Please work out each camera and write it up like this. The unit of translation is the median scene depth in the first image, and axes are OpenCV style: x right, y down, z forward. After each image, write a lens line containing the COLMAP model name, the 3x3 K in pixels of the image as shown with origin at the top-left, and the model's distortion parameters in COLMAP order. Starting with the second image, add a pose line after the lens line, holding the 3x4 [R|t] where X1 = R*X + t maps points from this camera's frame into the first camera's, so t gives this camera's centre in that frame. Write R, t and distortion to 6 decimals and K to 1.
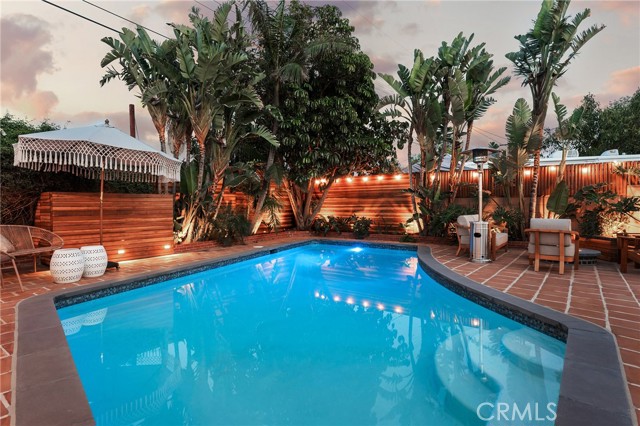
lens RADIAL K [[355.3, 0, 325.7], [0, 355.3, 207.8], [0, 0, 1]] dist [-0.002083, 0.000114]
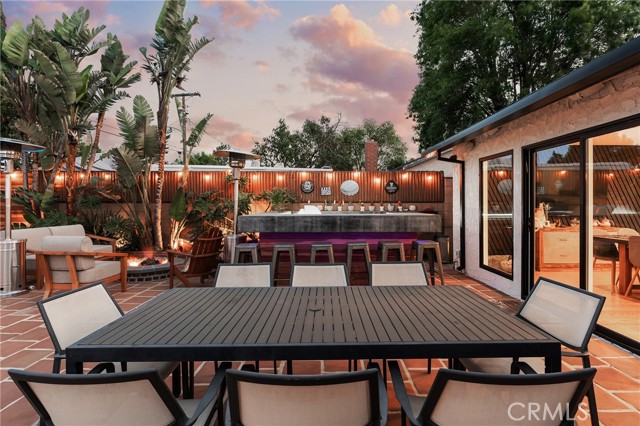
lens RADIAL K [[314.1, 0, 321.5], [0, 314.1, 206.5], [0, 0, 1]] dist [-0.007410, -0.000738]
pose [[0.797768, -0.005821, 0.602936, 0.438661], [0.005819, 0.999981, 0.001955, -0.021449], [-0.602936, 0.001949, 0.797787, 0.076494]]
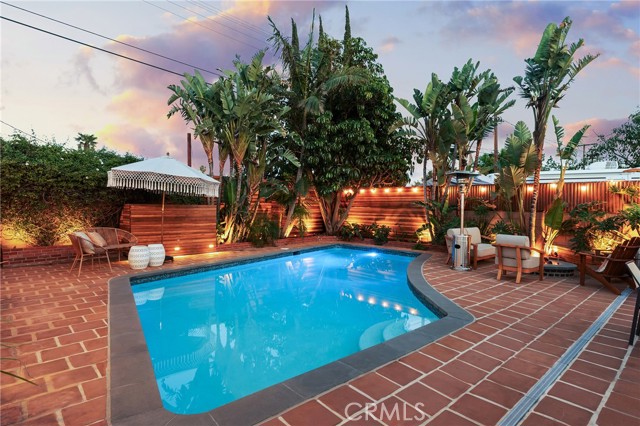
lens RADIAL K [[355.3, 0, 318.2], [0, 355.3, 206.4], [0, 0, 1]] dist [-0.002083, 0.000114]
pose [[0.984464, 0.018541, -0.174604, 0.136981], [-0.020150, 0.999769, -0.007445, -0.027775], [0.174426, 0.010847, 0.984611, -0.170926]]
